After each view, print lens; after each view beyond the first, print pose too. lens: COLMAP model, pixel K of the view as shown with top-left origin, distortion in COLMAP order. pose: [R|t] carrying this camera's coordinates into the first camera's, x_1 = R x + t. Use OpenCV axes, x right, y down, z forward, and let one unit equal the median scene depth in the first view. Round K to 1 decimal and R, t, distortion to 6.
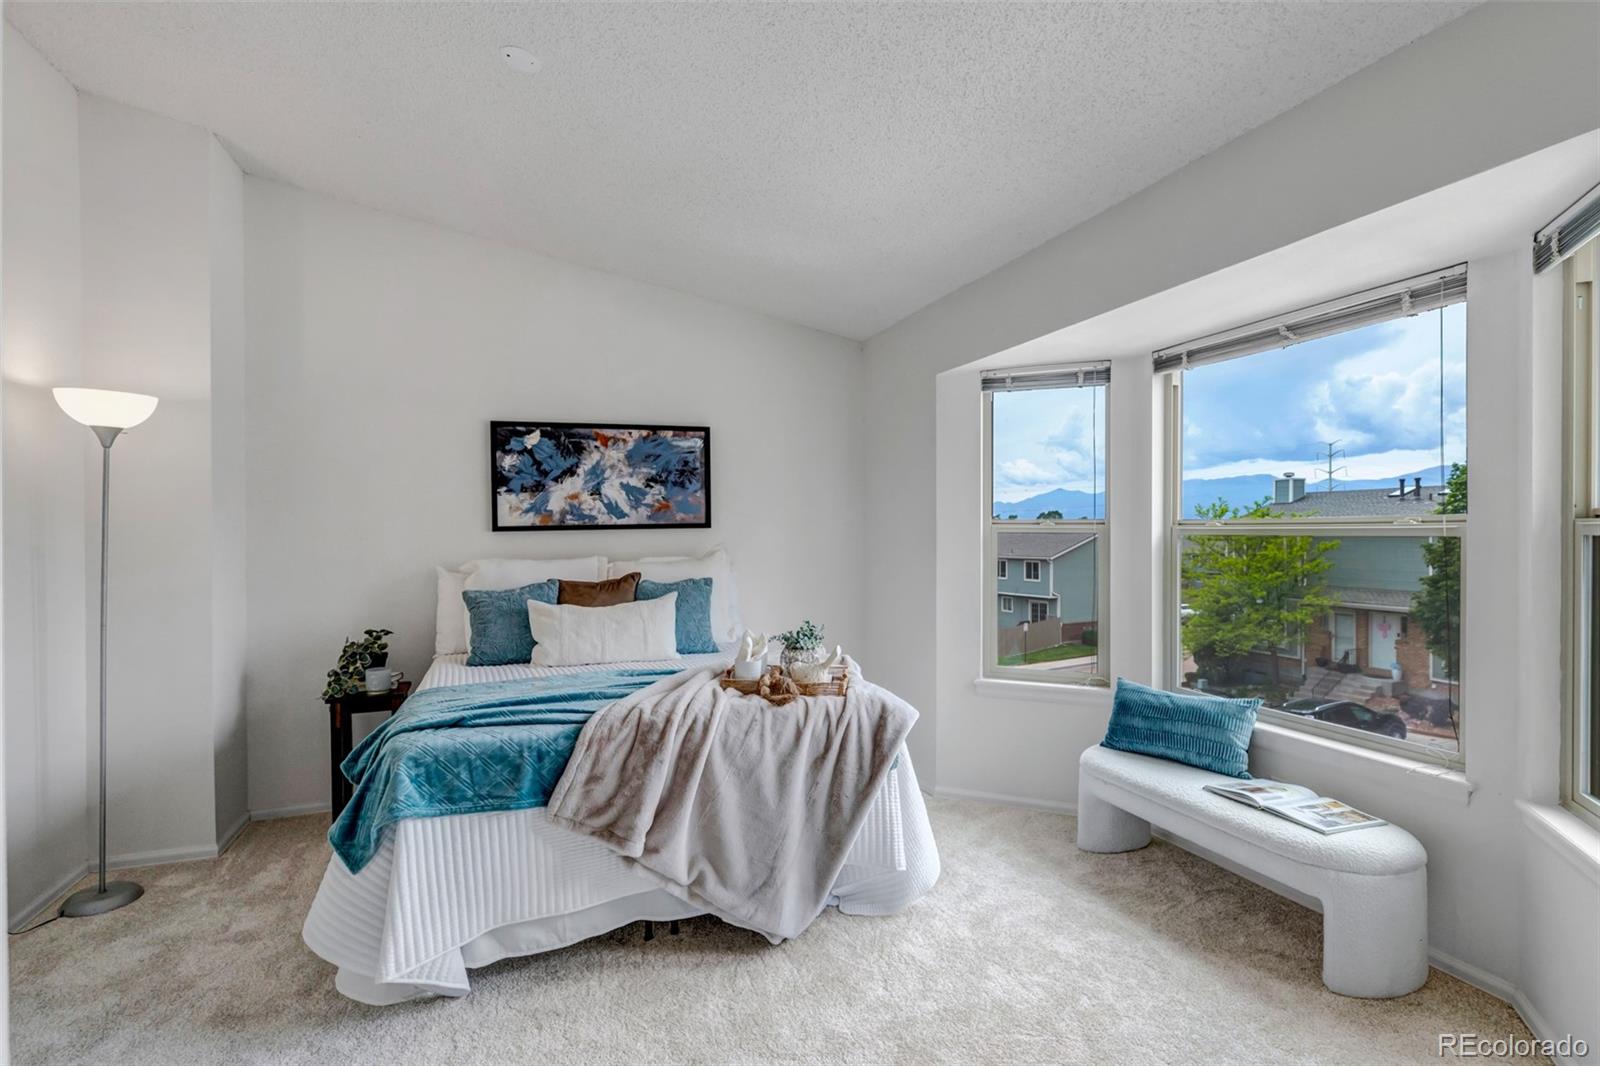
lens RADIAL K [[787.7, 0, 794.1], [0, 787.7, 531.2], [0, 0, 1]] dist [-0.005767, -0.000324]
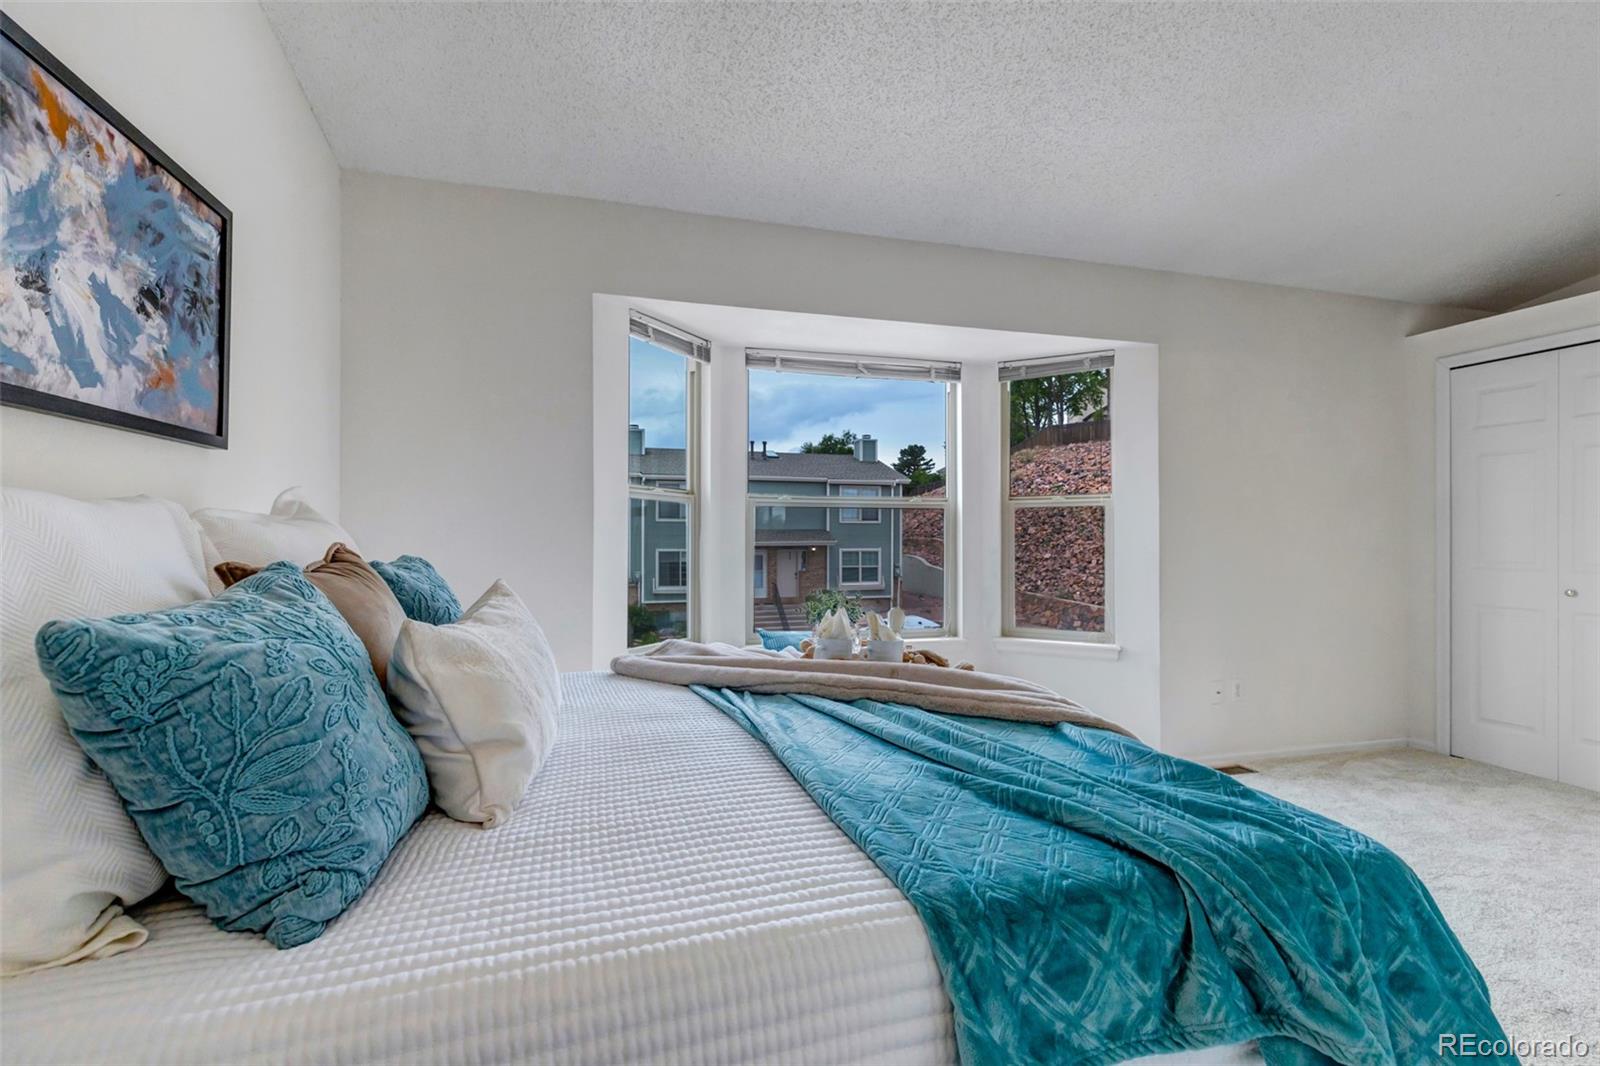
lens RADIAL K [[726.7, 0, 798.8], [0, 726.7, 533.9], [0, 0, 1]] dist [0.002291, -0.000132]
pose [[0.062622, 0.007801, 0.998007, -0.508432], [-0.000369, 0.999970, -0.007793, 0.047570], [-0.998037, 0.000119, 0.062623, 0.705083]]
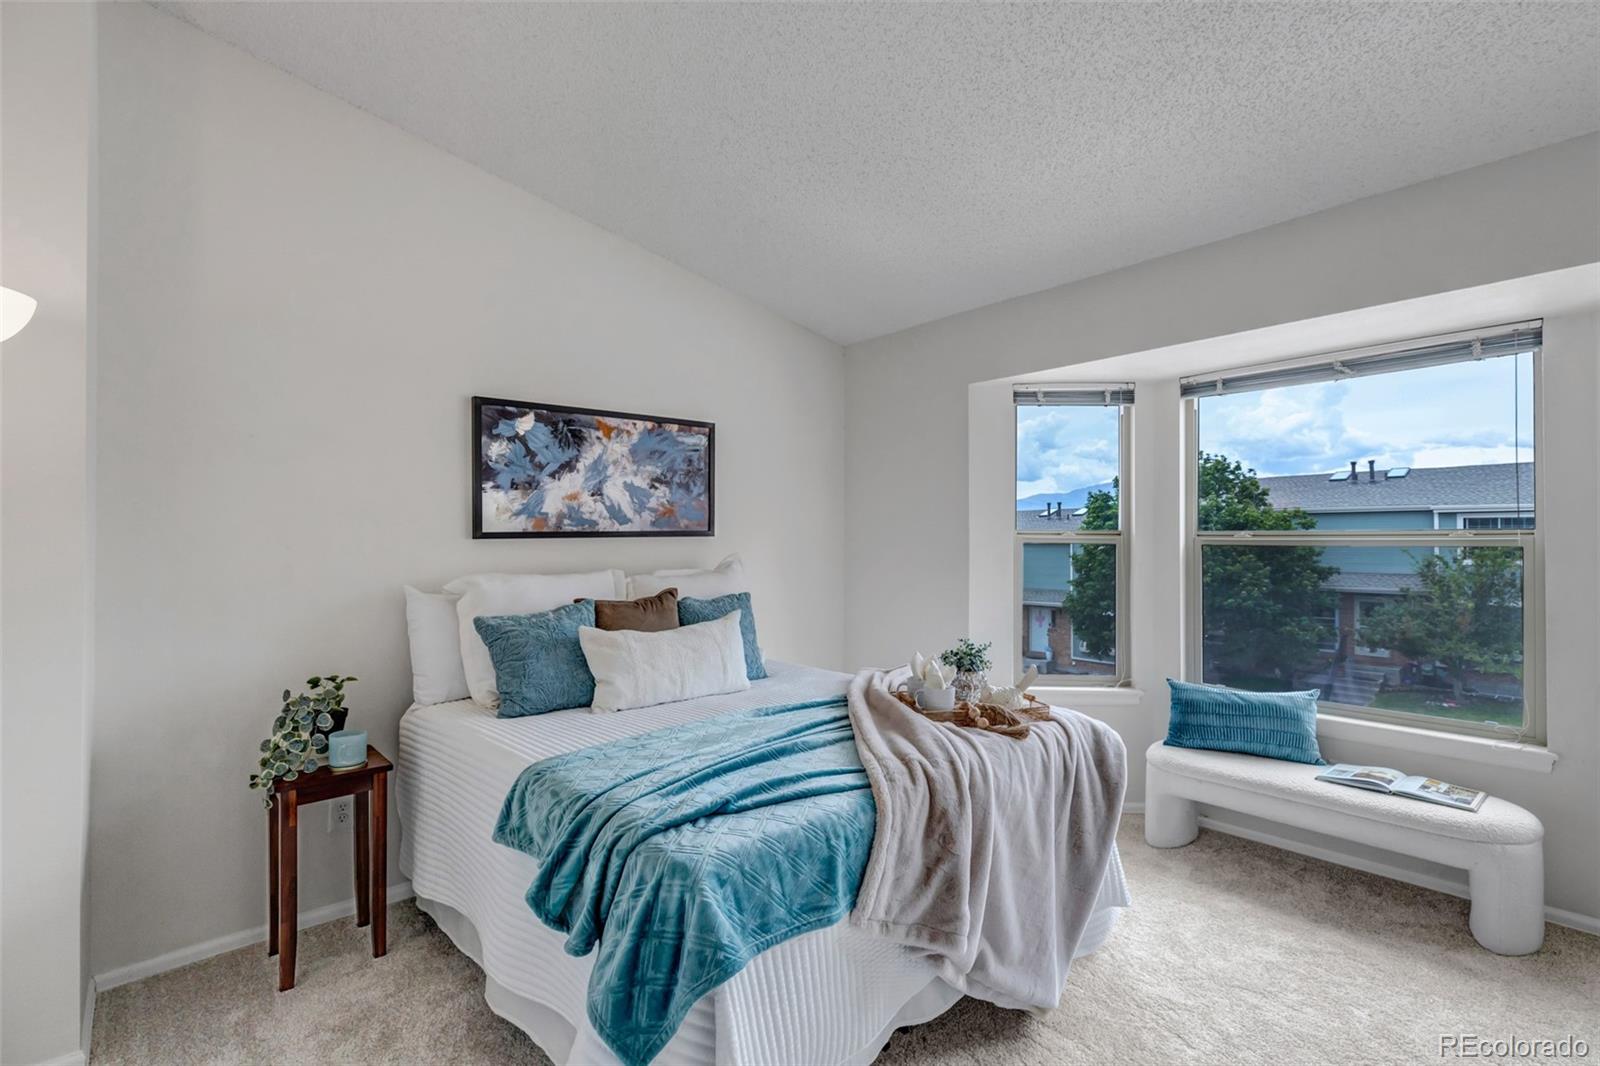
lens RADIAL K [[735.4, 0, 795.8], [0, 735.4, 529.3], [0, 0, 1]] dist [0.004788, 0.001173]
pose [[0.930751, 0.010117, 0.365513, -0.343063], [-0.003779, 0.999830, -0.018050, 0.002839], [-0.365633, 0.015419, 0.930631, 0.202708]]
